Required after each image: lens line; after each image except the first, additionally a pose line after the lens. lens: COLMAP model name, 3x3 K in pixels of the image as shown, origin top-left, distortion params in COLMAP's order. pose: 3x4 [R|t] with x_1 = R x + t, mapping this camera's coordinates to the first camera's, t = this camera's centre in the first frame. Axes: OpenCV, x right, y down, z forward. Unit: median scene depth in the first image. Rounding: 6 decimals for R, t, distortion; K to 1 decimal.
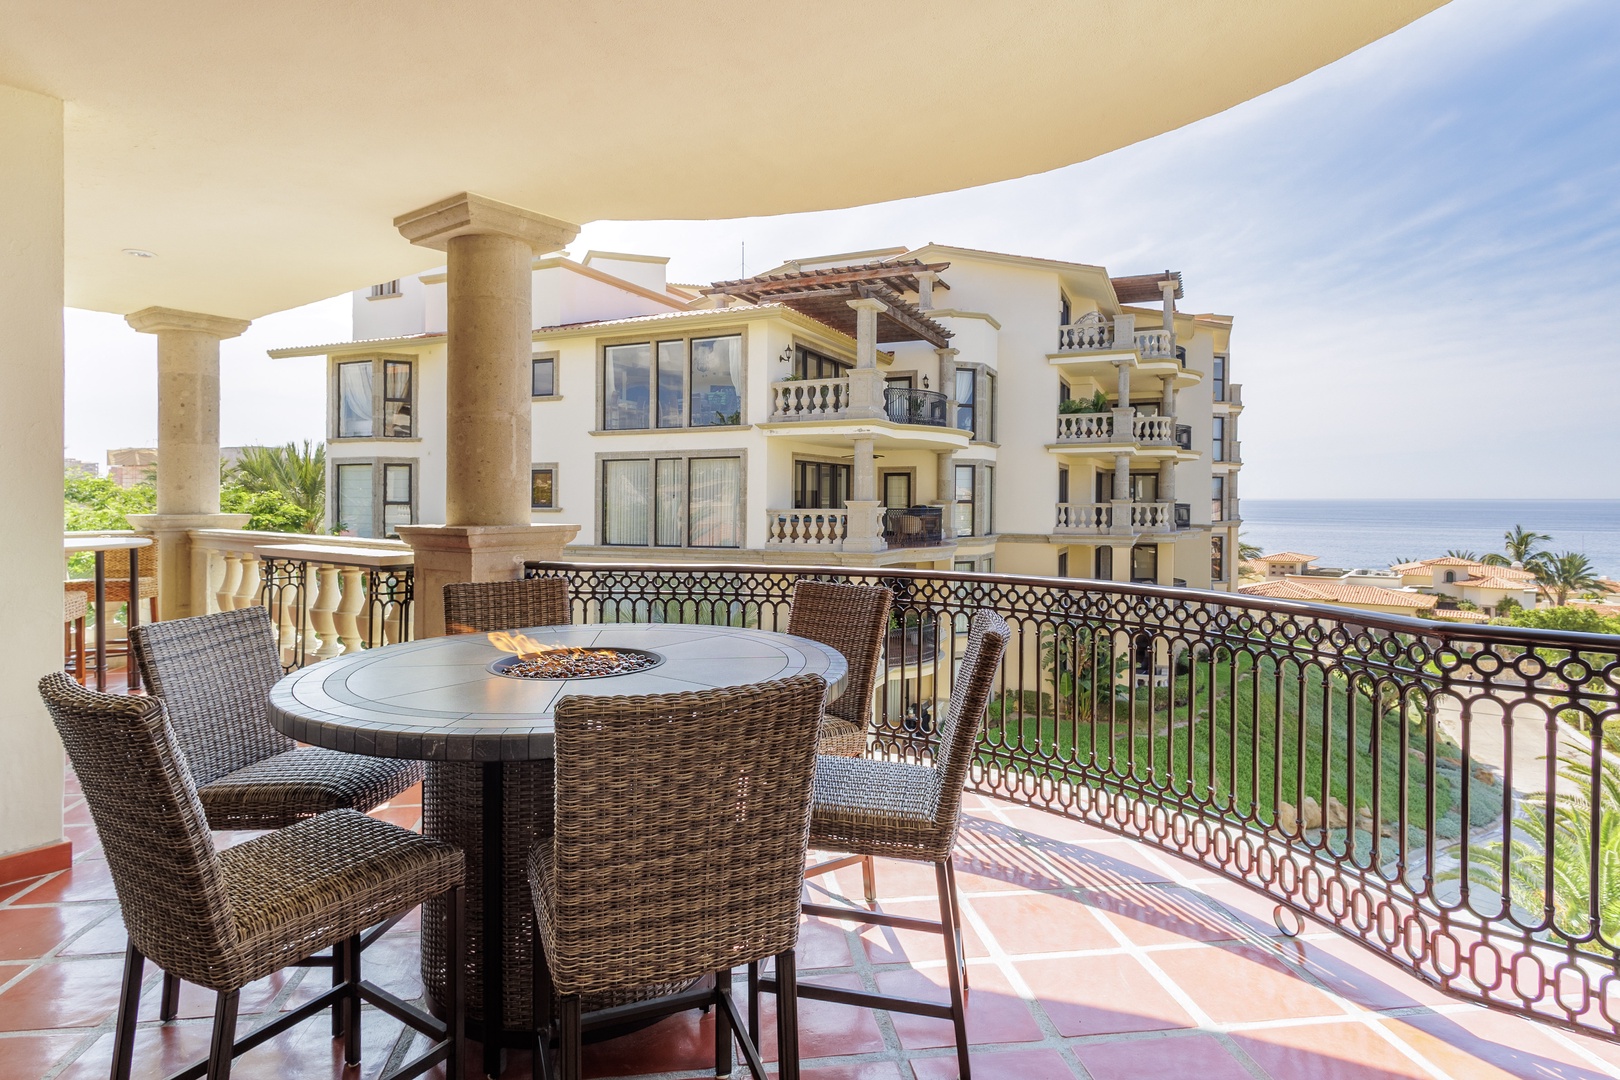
lens RADIAL K [[896.9, 0, 794.0], [0, 896.9, 495.1], [0, 0, 1]] dist [0.003007, 0.001183]
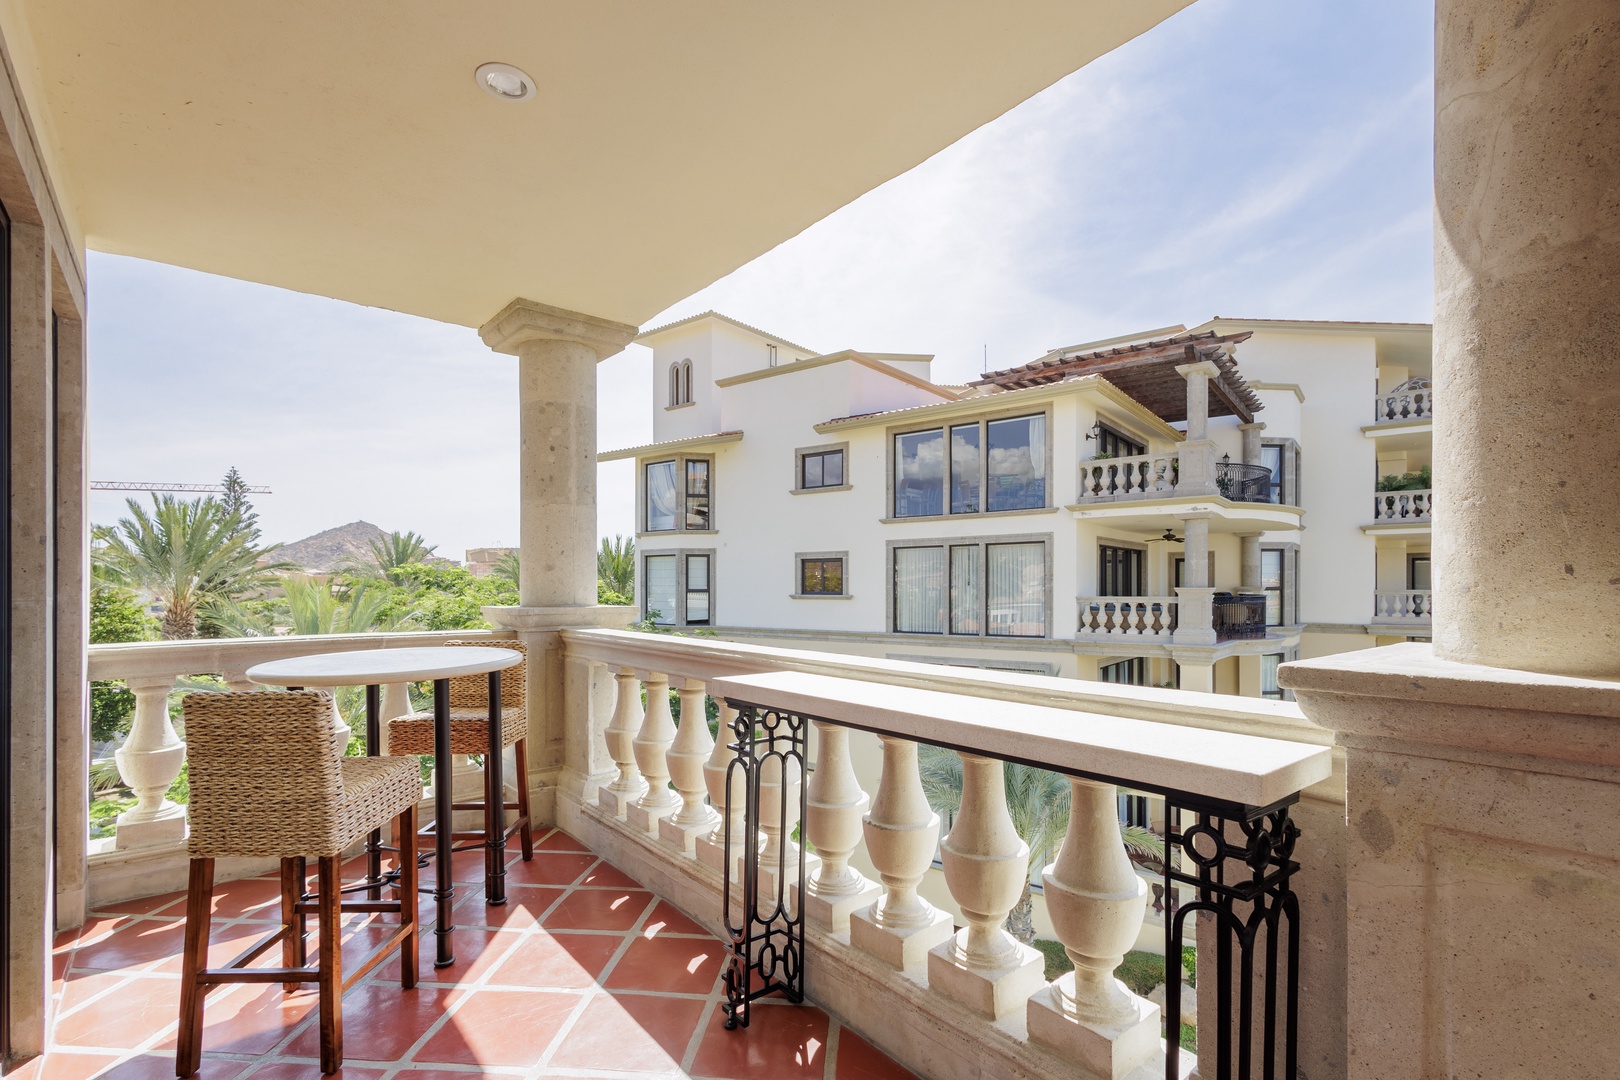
lens RADIAL K [[765.4, 0, 810.8], [0, 765.4, 583.0], [0, 0, 1]] dist [0.002153, 0.000589]
pose [[0.973568, -0.003075, -0.228376, -0.111826], [0.002821, 0.999995, -0.001438, 0.001494], [0.228379, 0.000756, 0.973572, 0.149578]]
